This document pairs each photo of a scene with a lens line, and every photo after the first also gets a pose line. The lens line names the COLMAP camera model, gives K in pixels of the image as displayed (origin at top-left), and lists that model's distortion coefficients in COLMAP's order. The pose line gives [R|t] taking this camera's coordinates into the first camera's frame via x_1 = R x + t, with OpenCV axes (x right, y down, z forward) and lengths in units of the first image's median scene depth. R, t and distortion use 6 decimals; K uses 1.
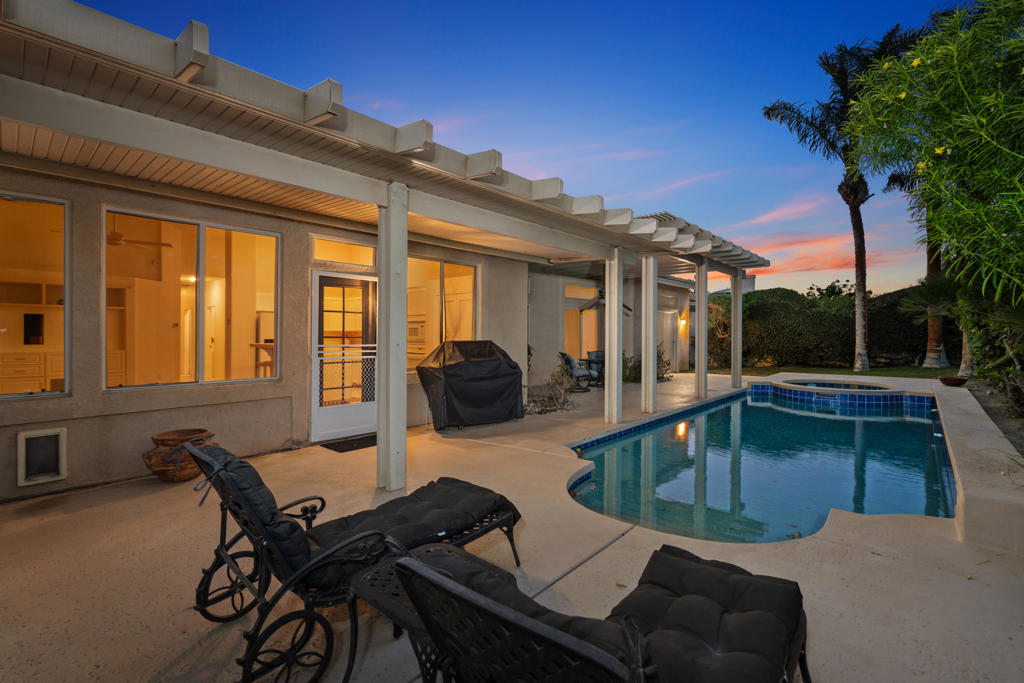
lens RADIAL K [[471.5, 0, 513.8], [0, 471.5, 340.1], [0, 0, 1]] dist [0.002139, 0.000460]
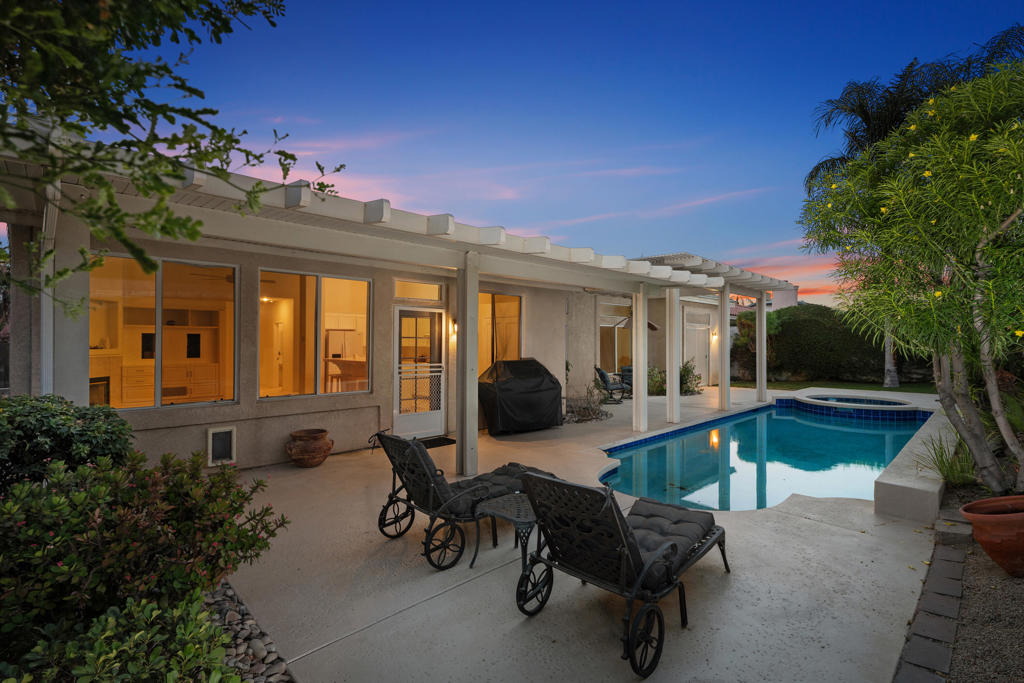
lens RADIAL K [[471.5, 0, 493.0], [0, 471.5, 347.9], [0, 0, 1]] dist [0.002139, 0.000460]
pose [[0.992876, -0.002832, -0.119121, -0.012298], [0.002409, 0.999990, -0.003697, -0.026644], [0.119130, 0.003384, 0.992873, -0.199899]]
